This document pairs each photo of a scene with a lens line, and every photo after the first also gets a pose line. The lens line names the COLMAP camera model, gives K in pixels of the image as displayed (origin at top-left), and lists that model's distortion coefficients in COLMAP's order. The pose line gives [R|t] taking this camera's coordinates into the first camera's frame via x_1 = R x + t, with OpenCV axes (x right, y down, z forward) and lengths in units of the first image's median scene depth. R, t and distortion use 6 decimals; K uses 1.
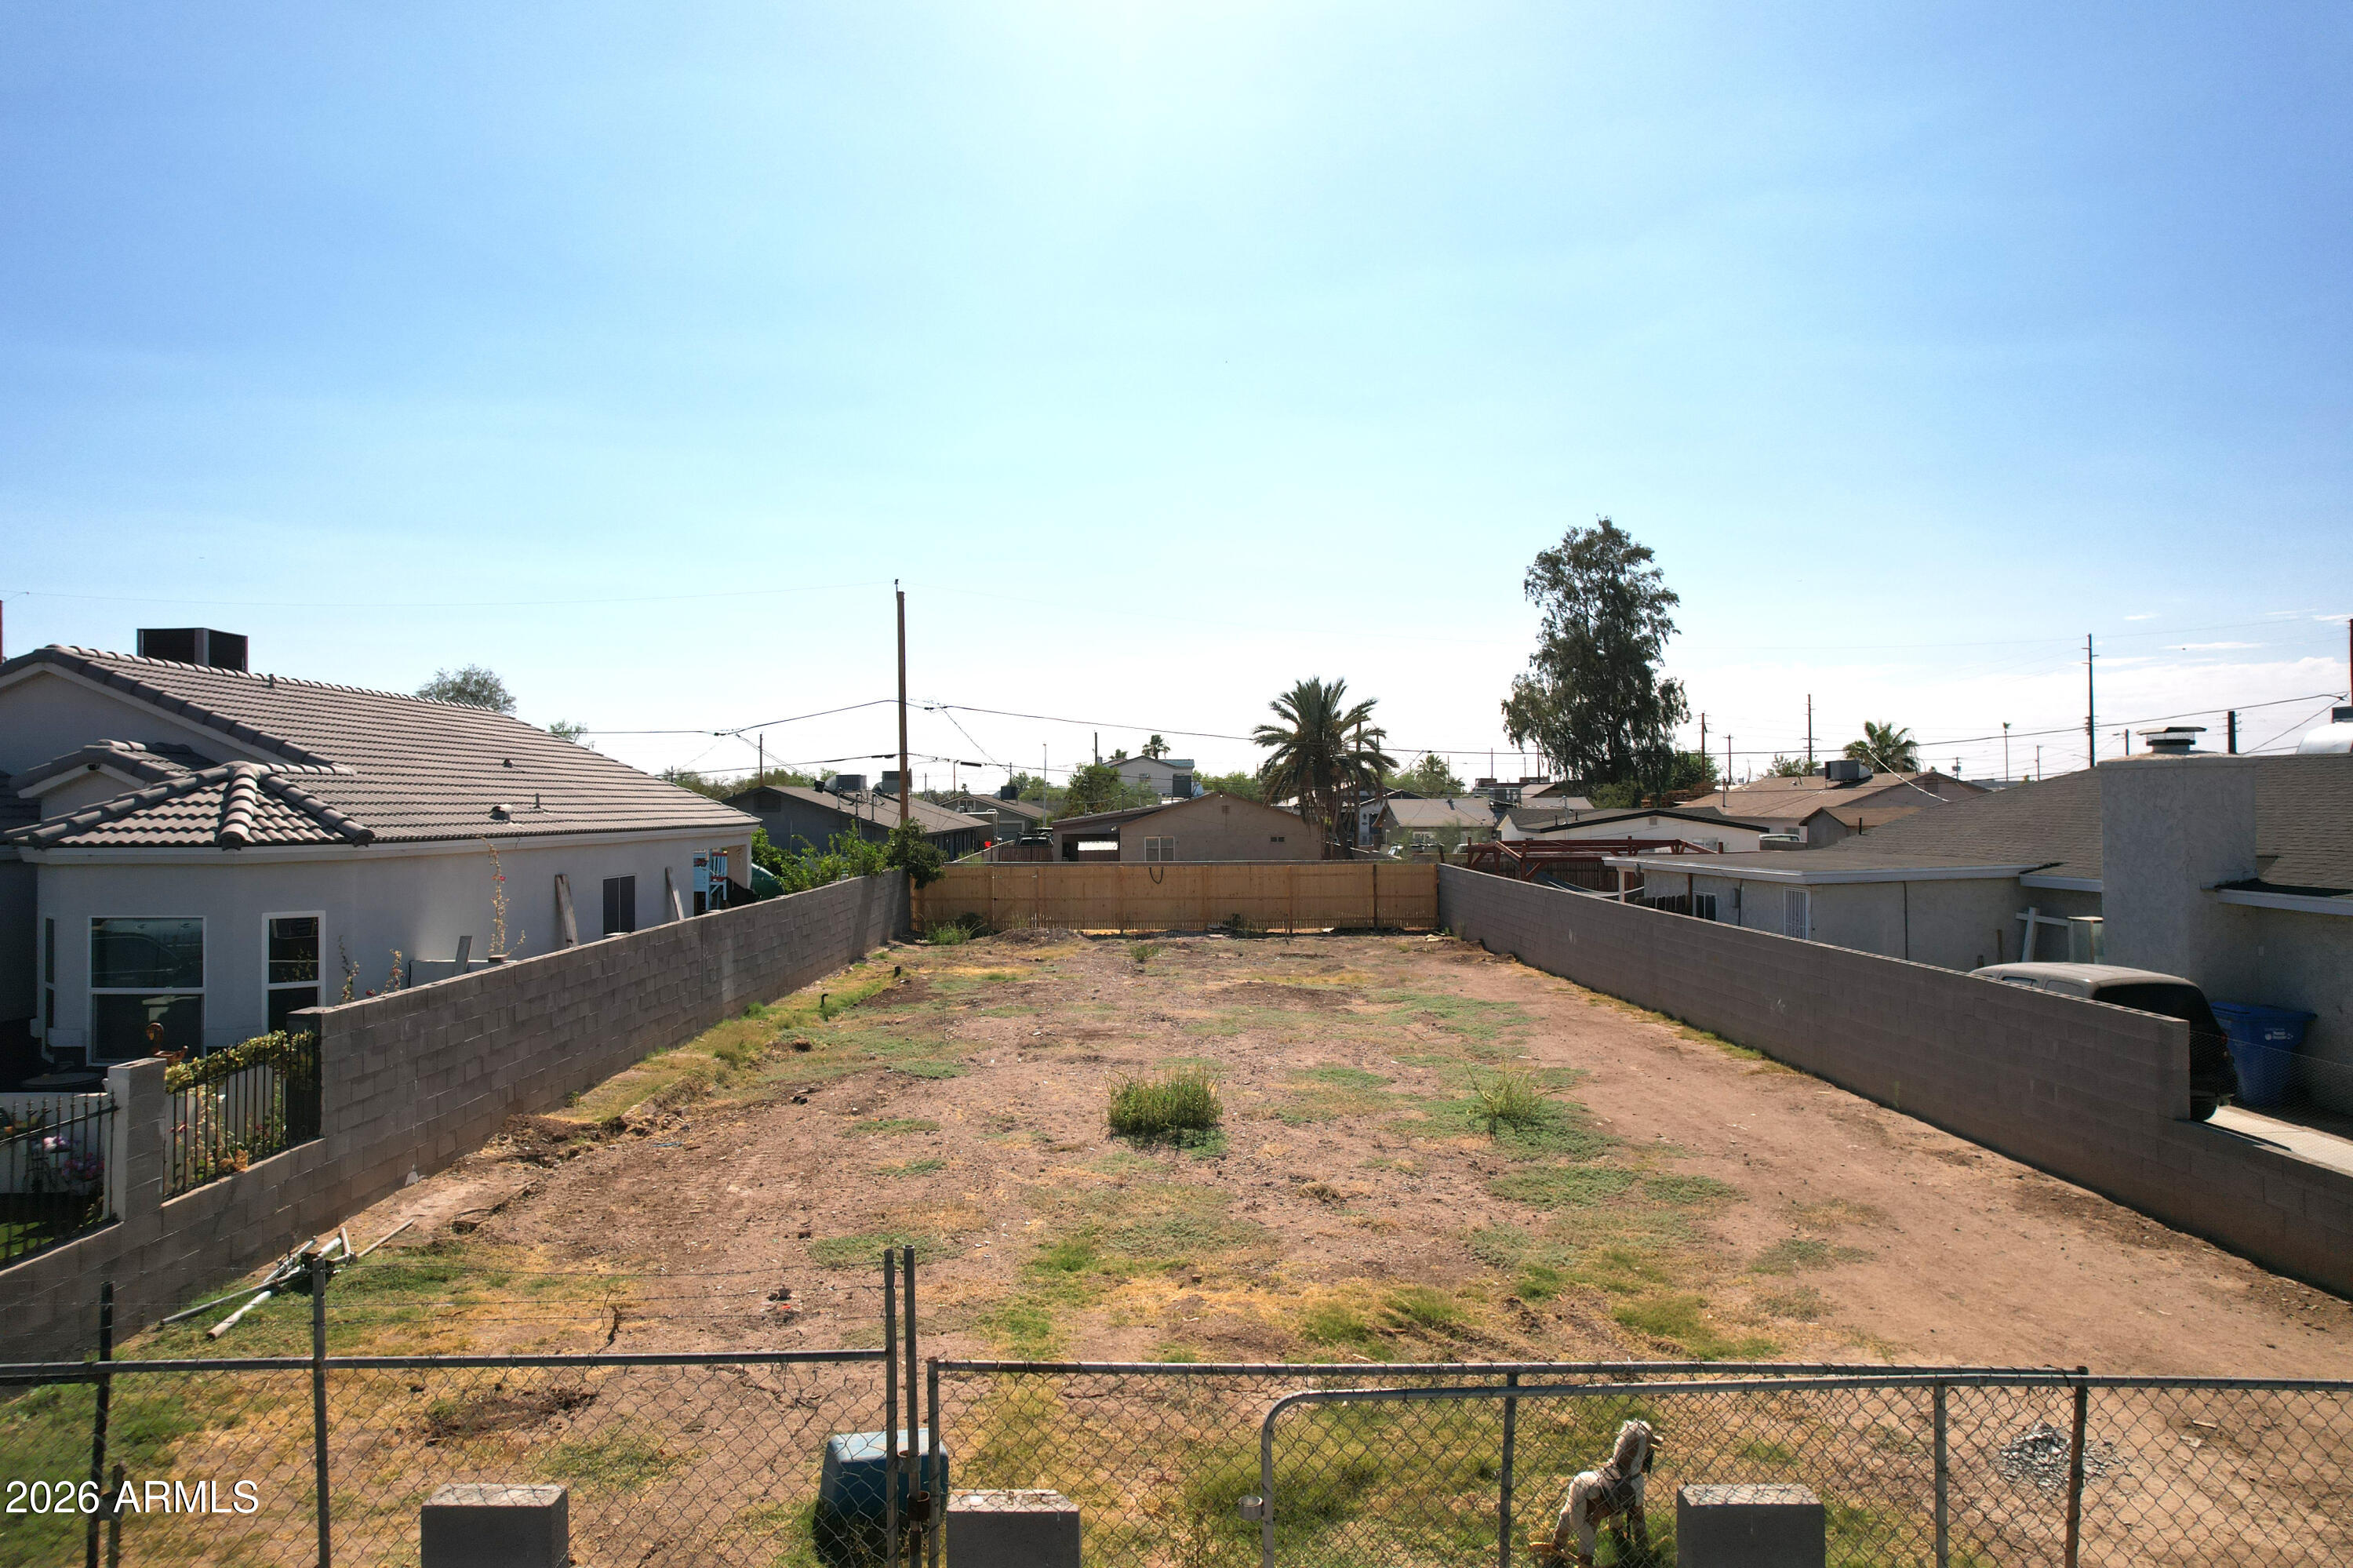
lens RADIAL K [[1545.2, 0, 1184.7], [0, 1545.2, 820.9], [0, 0, 1]] dist [0.001862, 0.000508]
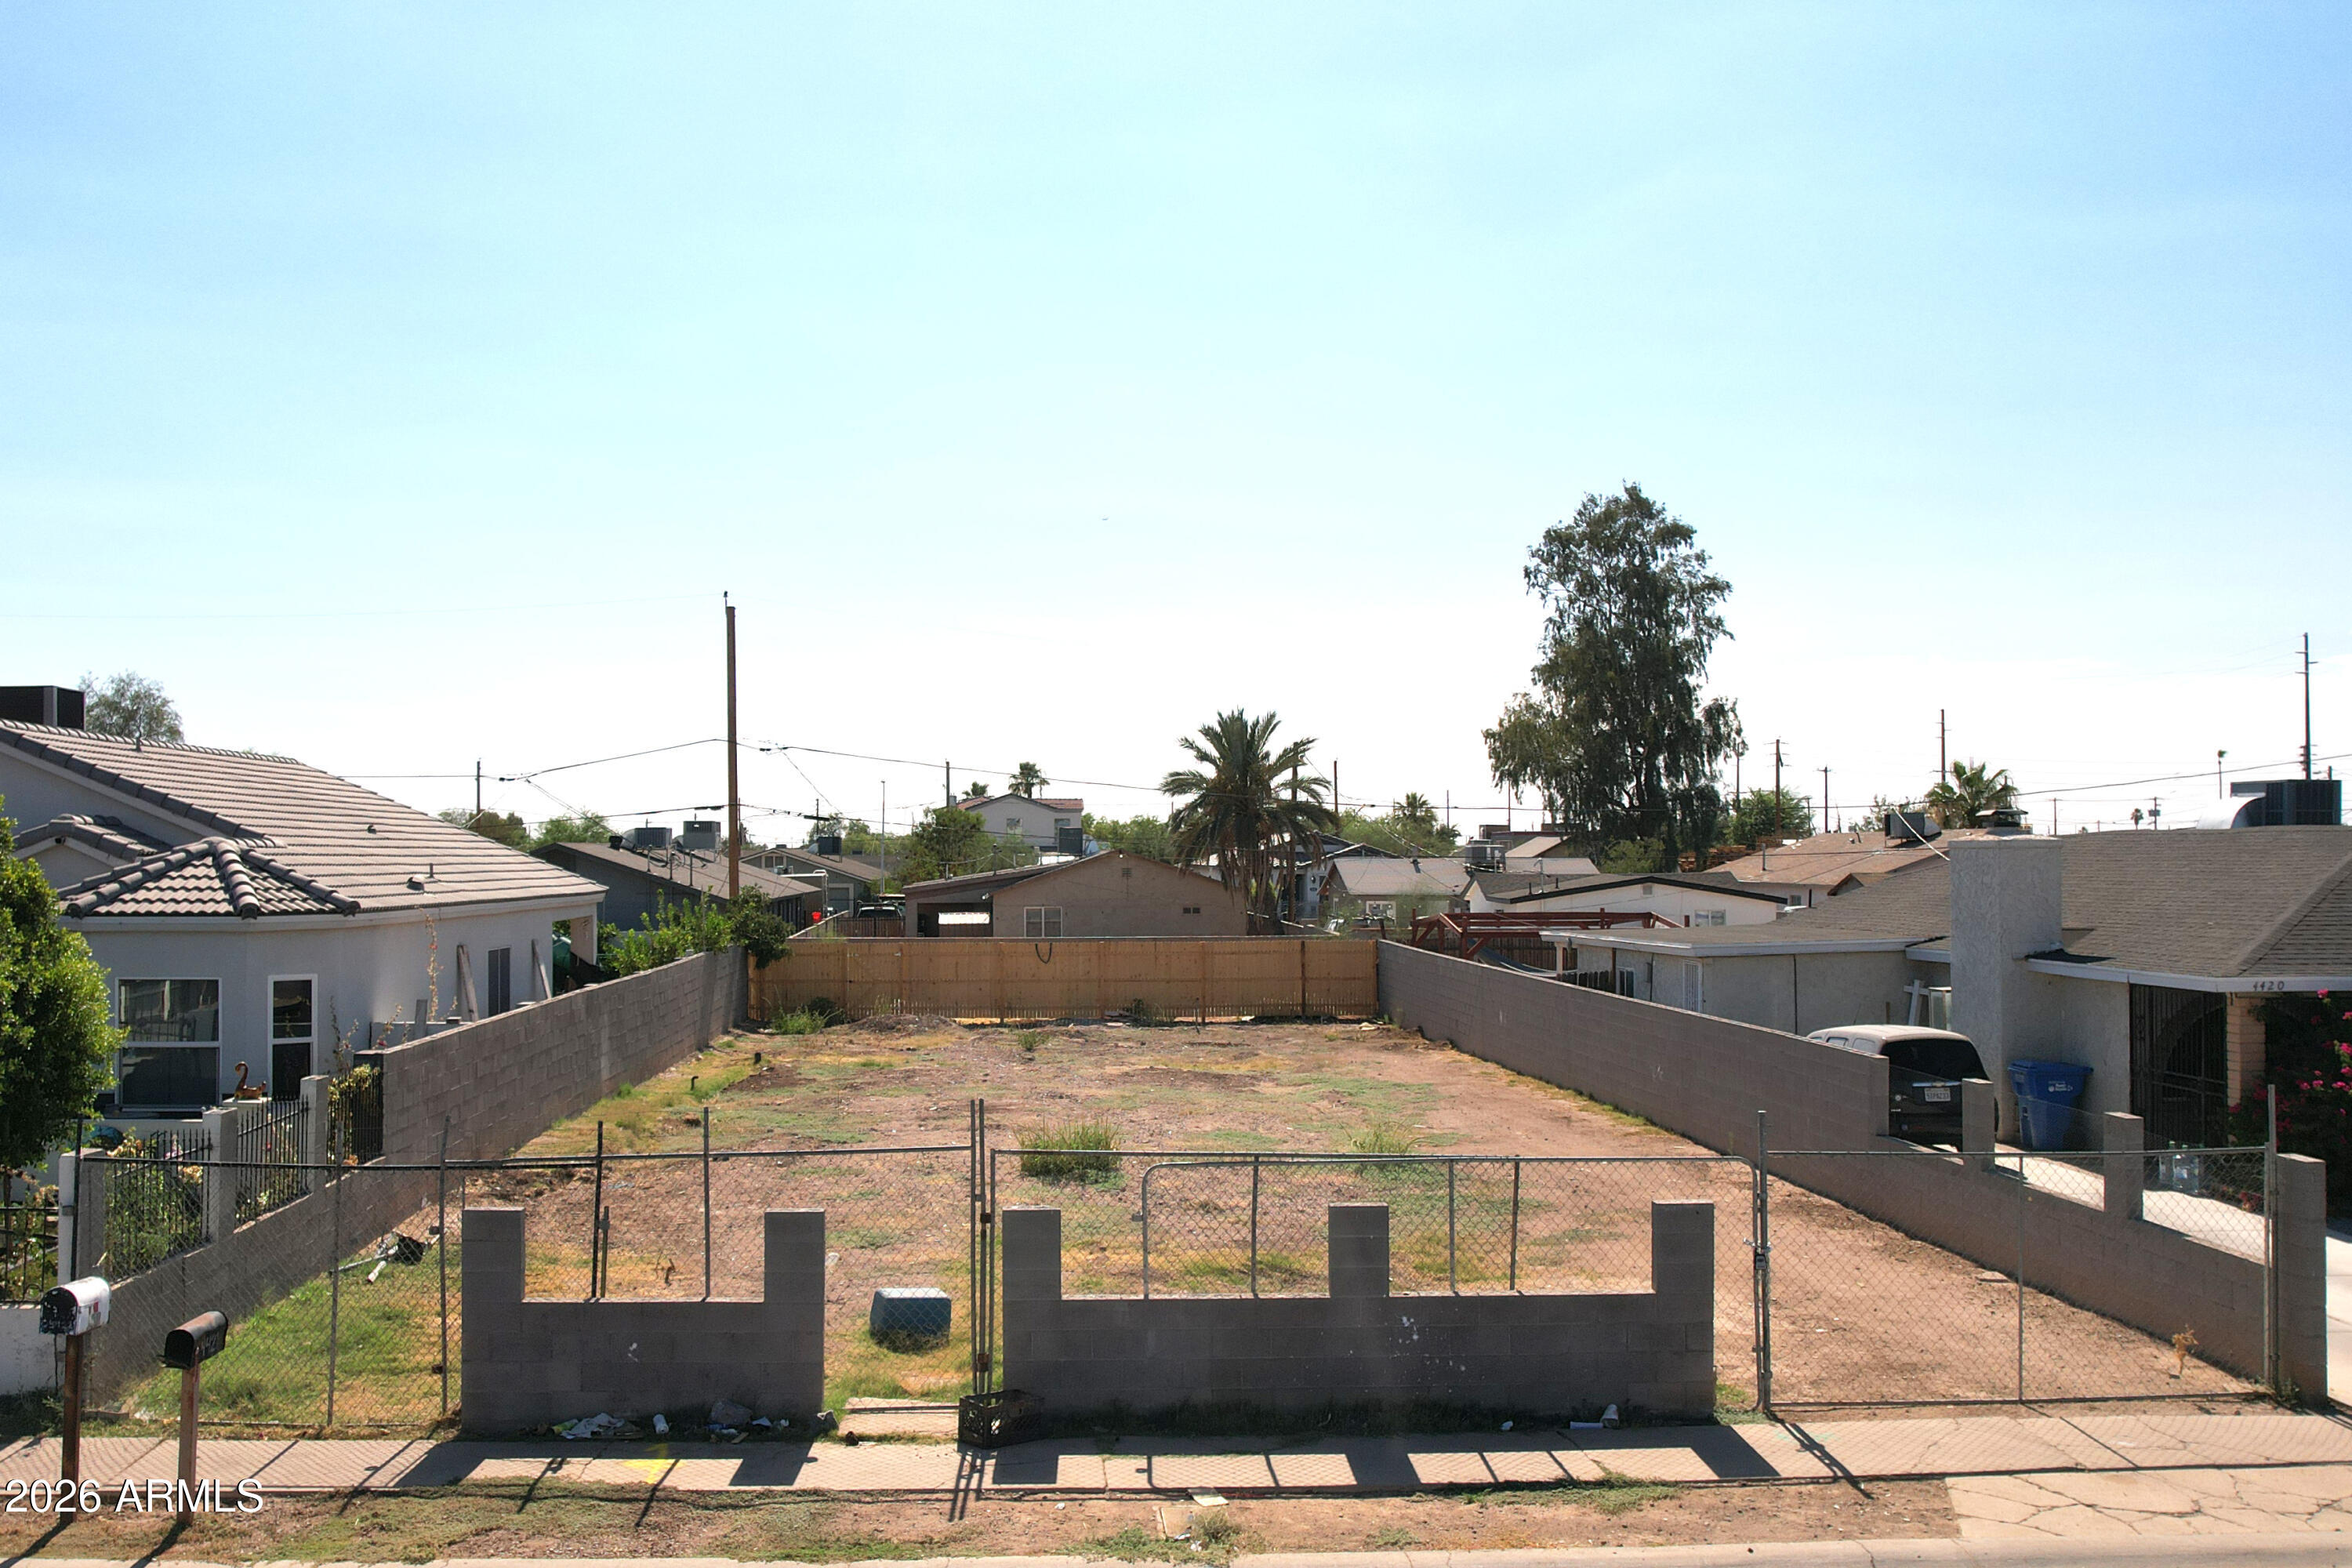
lens RADIAL K [[1544.4, 0, 1184.2], [0, 1544.4, 820.9], [0, 0, 1]] dist [0.001862, 0.000508]
pose [[0.997979, 0.006379, 0.063217, 0.005424], [-0.003442, 0.998915, -0.046449, 0.002709], [-0.063444, 0.046138, 0.996918, 0.197978]]
